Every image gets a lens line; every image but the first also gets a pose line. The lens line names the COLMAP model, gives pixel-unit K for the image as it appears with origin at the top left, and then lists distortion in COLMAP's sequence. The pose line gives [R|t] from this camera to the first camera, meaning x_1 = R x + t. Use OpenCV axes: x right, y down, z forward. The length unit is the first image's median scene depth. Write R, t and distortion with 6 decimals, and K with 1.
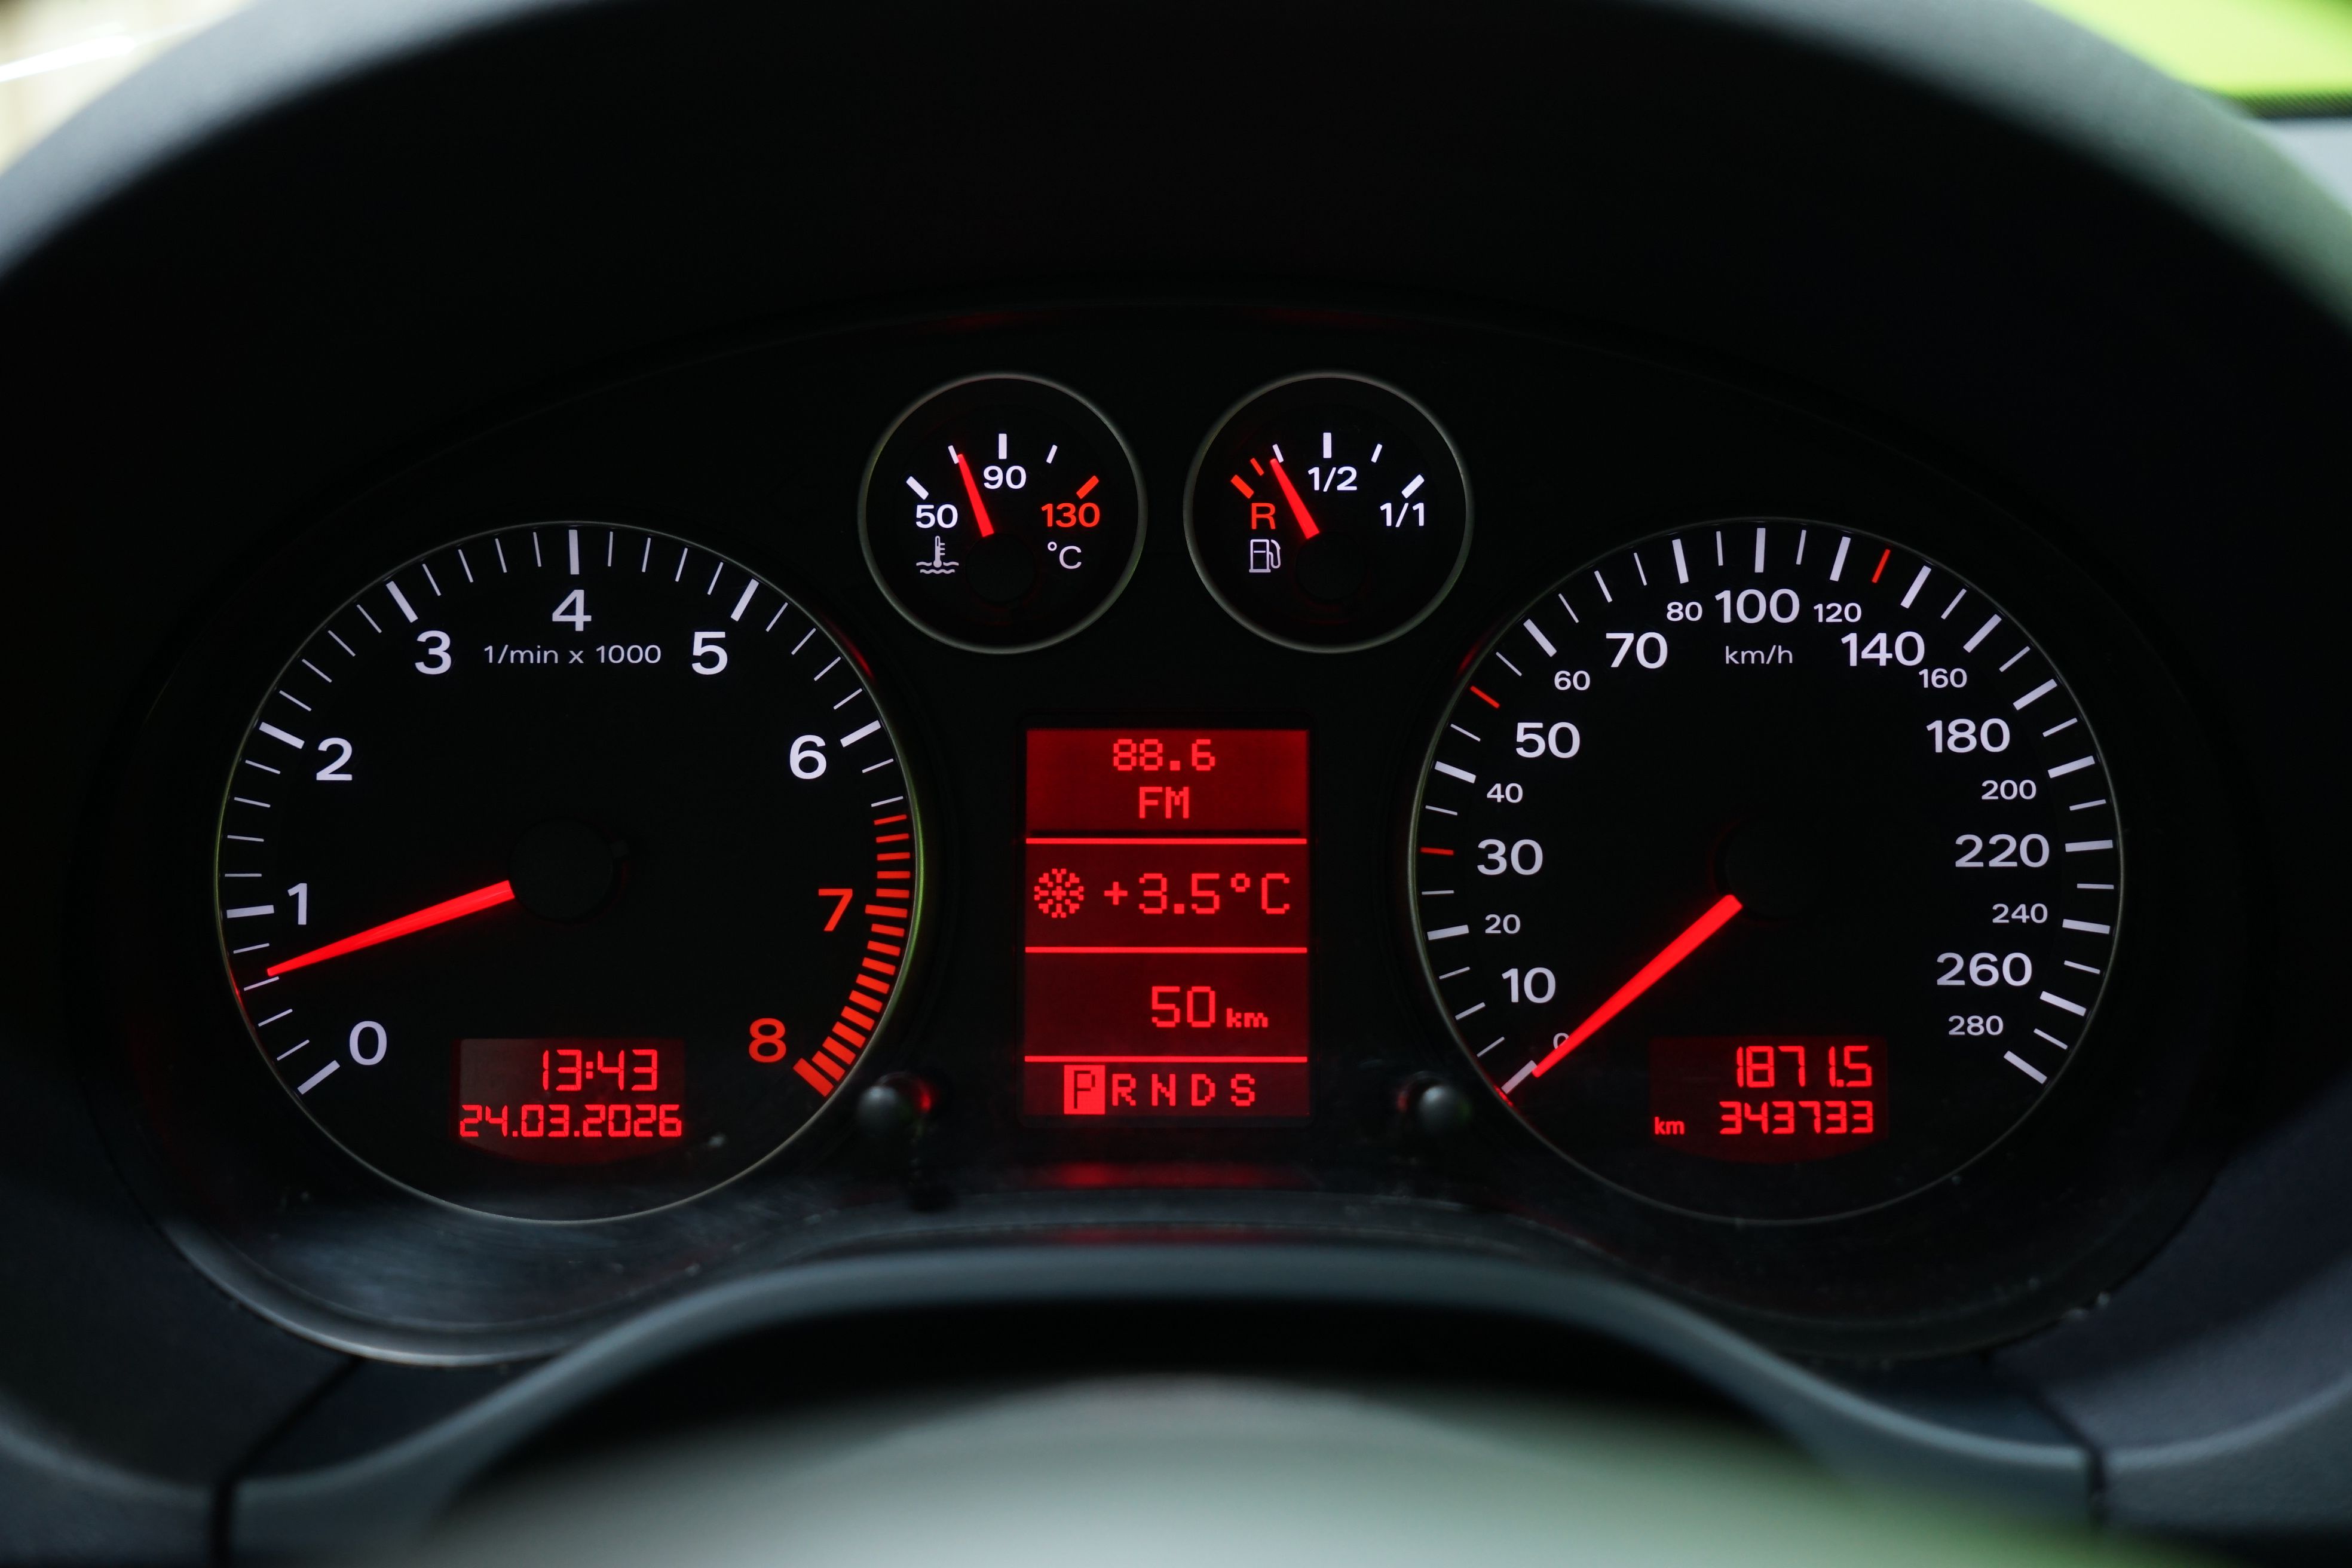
lens RADIAL K [[3046.7, 0, 1176.4], [0, 3046.7, 785.6], [0, 0, 1]] dist [0.018954, 0.000000]
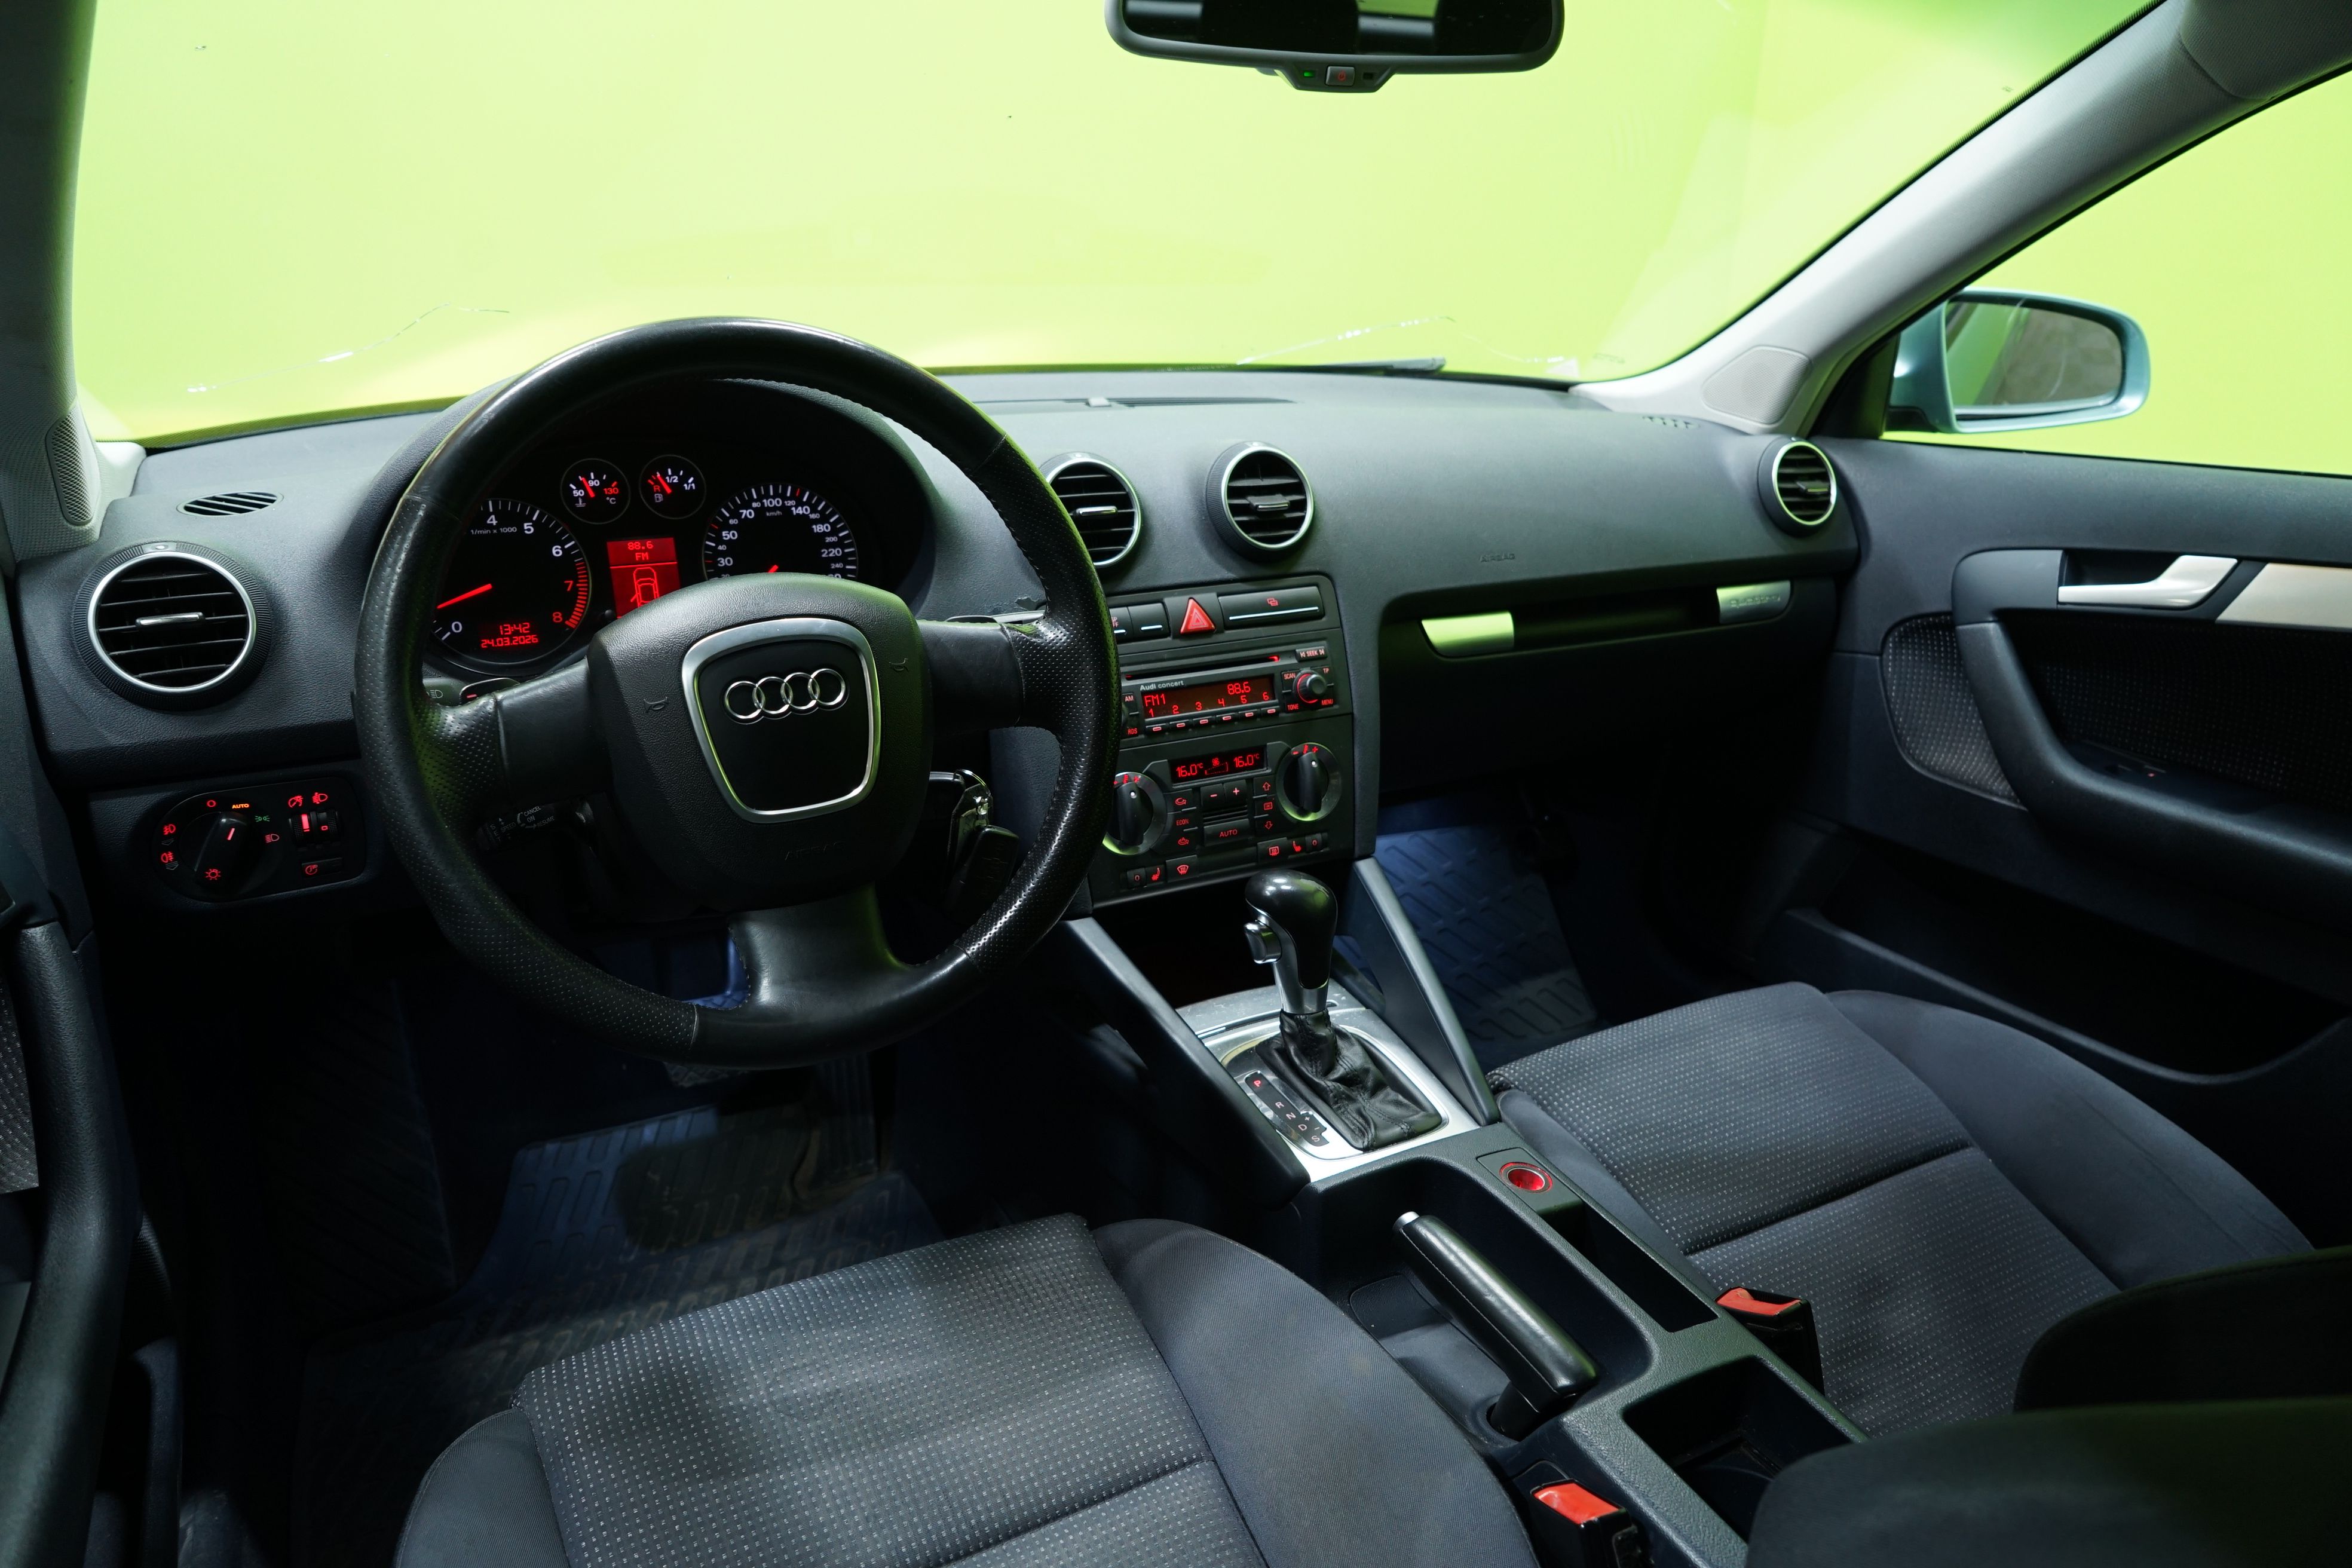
lens RADIAL K [[1588.6, 0, 1180.2], [0, 1588.6, 784.0], [0, 0, 1]] dist [-0.002983, -0.000994]
pose [[0.879160, -0.139664, 0.455600, -0.413068], [0.098892, 0.988745, 0.112271, 0.150568], [-0.466152, -0.053649, 0.883076, -1.401064]]
